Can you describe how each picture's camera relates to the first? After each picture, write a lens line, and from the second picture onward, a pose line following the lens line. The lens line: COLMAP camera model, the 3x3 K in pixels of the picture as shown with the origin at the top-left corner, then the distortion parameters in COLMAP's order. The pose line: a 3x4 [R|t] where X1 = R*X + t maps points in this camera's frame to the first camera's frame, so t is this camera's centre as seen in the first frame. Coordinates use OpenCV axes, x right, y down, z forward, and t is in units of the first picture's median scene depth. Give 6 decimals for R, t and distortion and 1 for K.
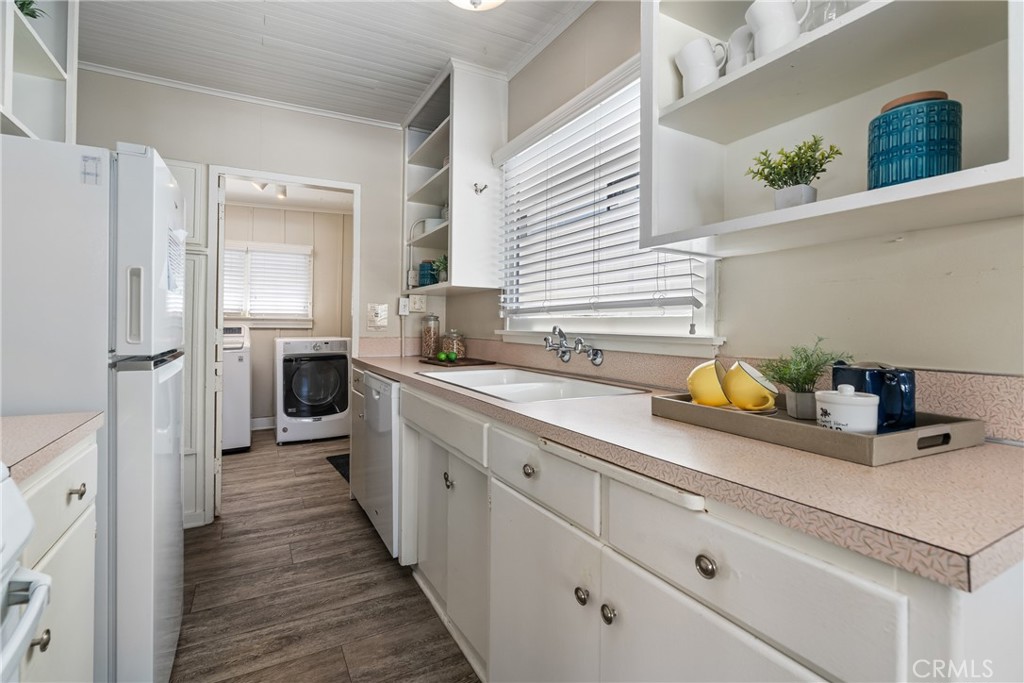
lens RADIAL K [[464.4, 0, 501.2], [0, 464.4, 324.4], [0, 0, 1]] dist [-0.006539, 0.005288]
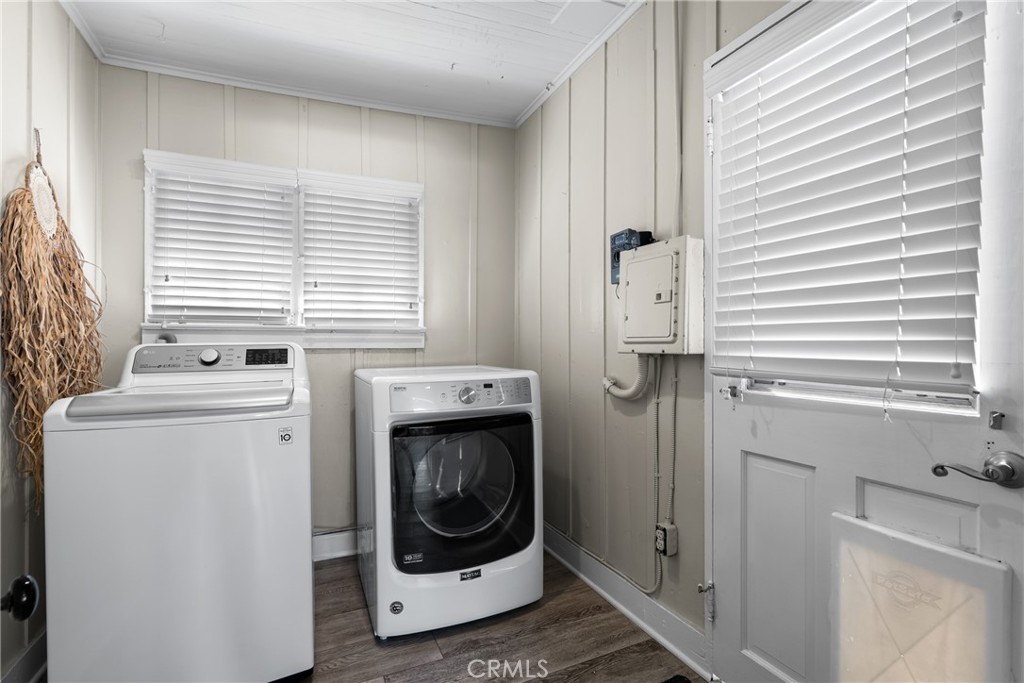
lens RADIAL K [[479.4, 0, 514.1], [0, 479.4, 344.3], [0, 0, 1]] dist [0.002319, 0.001211]
pose [[0.997678, -0.007023, -0.067745, -0.330870], [0.007371, 0.999961, 0.004883, 0.002195], [0.067708, -0.005371, 0.997691, 0.589503]]
